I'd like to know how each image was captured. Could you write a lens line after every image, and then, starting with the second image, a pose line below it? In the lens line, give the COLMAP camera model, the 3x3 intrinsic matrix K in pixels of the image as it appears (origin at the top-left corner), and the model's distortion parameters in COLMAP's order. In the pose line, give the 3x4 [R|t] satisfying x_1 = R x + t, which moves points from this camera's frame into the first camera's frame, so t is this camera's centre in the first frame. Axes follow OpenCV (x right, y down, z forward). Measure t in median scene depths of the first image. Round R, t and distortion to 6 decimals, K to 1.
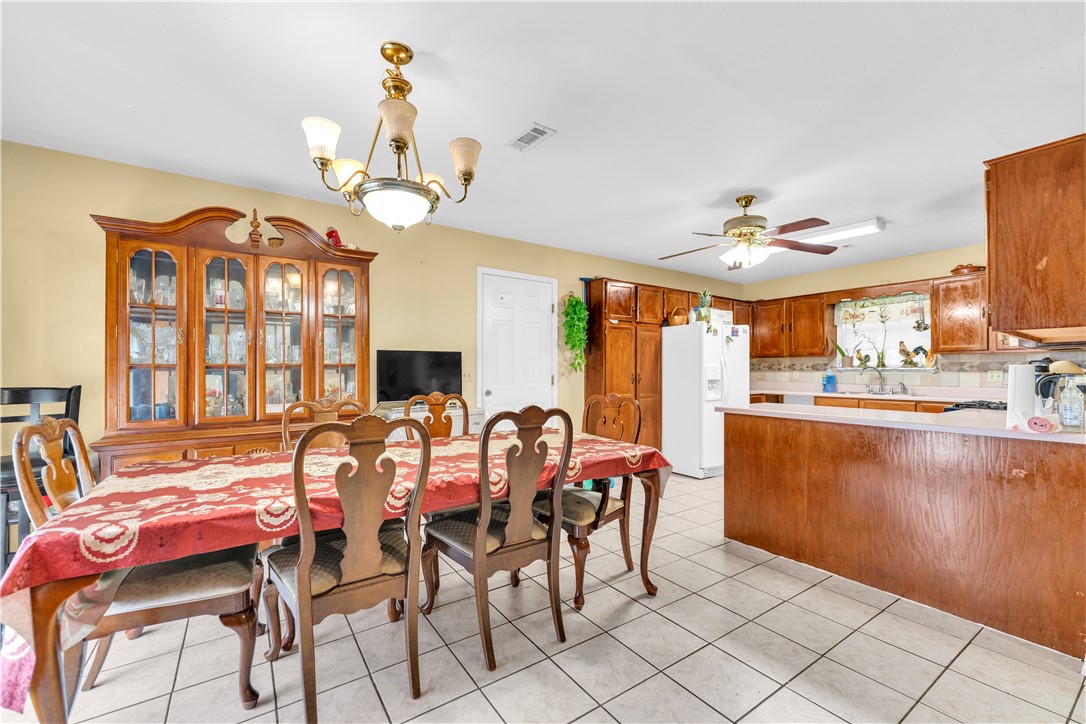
lens RADIAL K [[440.9, 0, 538.4], [0, 440.9, 368.3], [0, 0, 1]] dist [-0.004021, 0.000693]
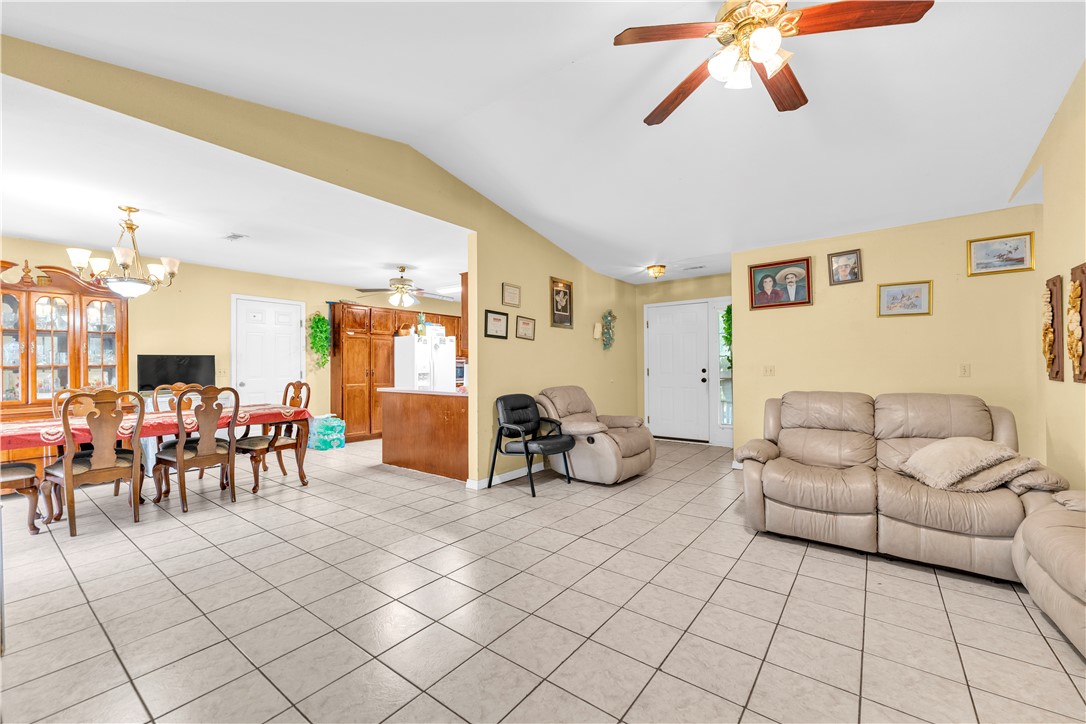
lens RADIAL K [[440.9, 0, 546.0], [0, 440.9, 362.2], [0, 0, 1]] dist [-0.004021, 0.000693]
pose [[0.946084, -0.004618, 0.323888, 0.446810], [0.005905, 0.999978, -0.002991, -0.006158], [-0.323867, 0.004742, 0.946091, -0.813448]]
